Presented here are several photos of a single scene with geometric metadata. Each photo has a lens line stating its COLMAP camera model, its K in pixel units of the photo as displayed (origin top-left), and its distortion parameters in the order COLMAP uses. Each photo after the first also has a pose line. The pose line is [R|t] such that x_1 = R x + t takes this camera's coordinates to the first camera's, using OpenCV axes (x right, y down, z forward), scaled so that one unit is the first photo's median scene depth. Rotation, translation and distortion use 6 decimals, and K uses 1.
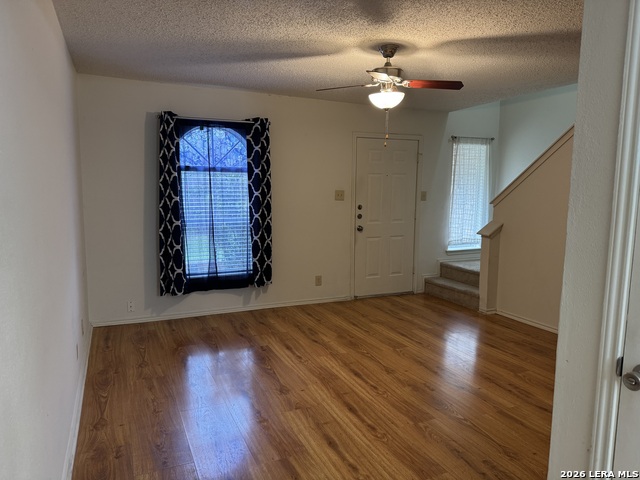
lens RADIAL K [[456.3, 0, 316.9], [0, 456.3, 242.4], [0, 0, 1]] dist [0.066990, -0.086880]
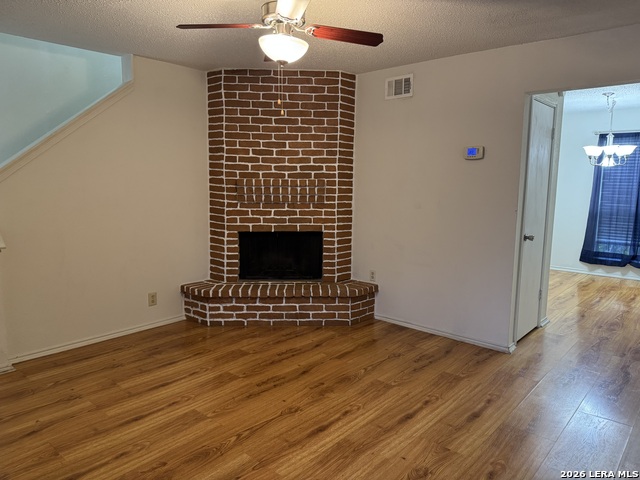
lens RADIAL K [[456.3, 0, 322.9], [0, 456.3, 242.0], [0, 0, 1]] dist [0.066990, -0.086880]
pose [[-0.431160, -0.143812, 0.890741, -0.501274], [0.089604, 0.975511, 0.200871, -0.147525], [-0.897815, 0.166421, -0.407715, 1.176605]]
